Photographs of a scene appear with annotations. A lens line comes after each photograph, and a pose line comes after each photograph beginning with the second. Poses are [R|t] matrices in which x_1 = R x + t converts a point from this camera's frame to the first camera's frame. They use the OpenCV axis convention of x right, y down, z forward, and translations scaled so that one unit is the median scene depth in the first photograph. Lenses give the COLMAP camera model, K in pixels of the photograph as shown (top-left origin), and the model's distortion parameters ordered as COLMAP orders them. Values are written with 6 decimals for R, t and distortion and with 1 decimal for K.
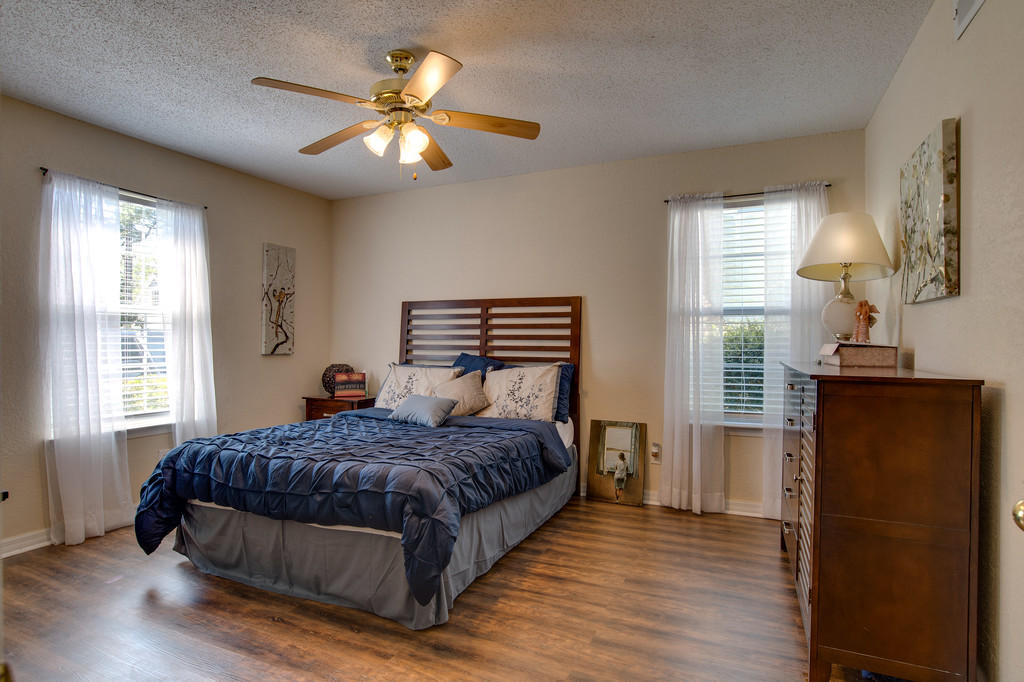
lens RADIAL K [[532.3, 0, 512.0], [0, 532.3, 341.0], [0, 0, 1]] dist [-0.035521, 0.001372]
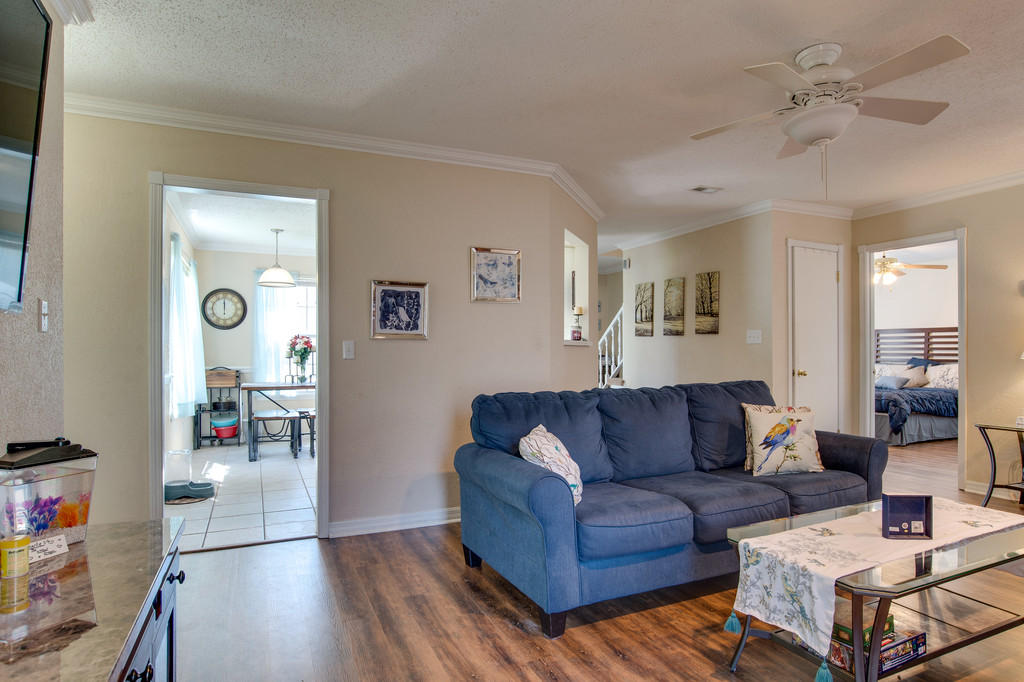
lens RADIAL K [[537.5, 0, 510.3], [0, 537.5, 351.9], [0, 0, 1]] dist [-0.028281, 0.000340]
pose [[0.732627, -0.002573, -0.680625, 0.137786], [0.001285, 0.999996, -0.002397, 0.006435], [0.680629, 0.000881, 0.732628, -1.345842]]
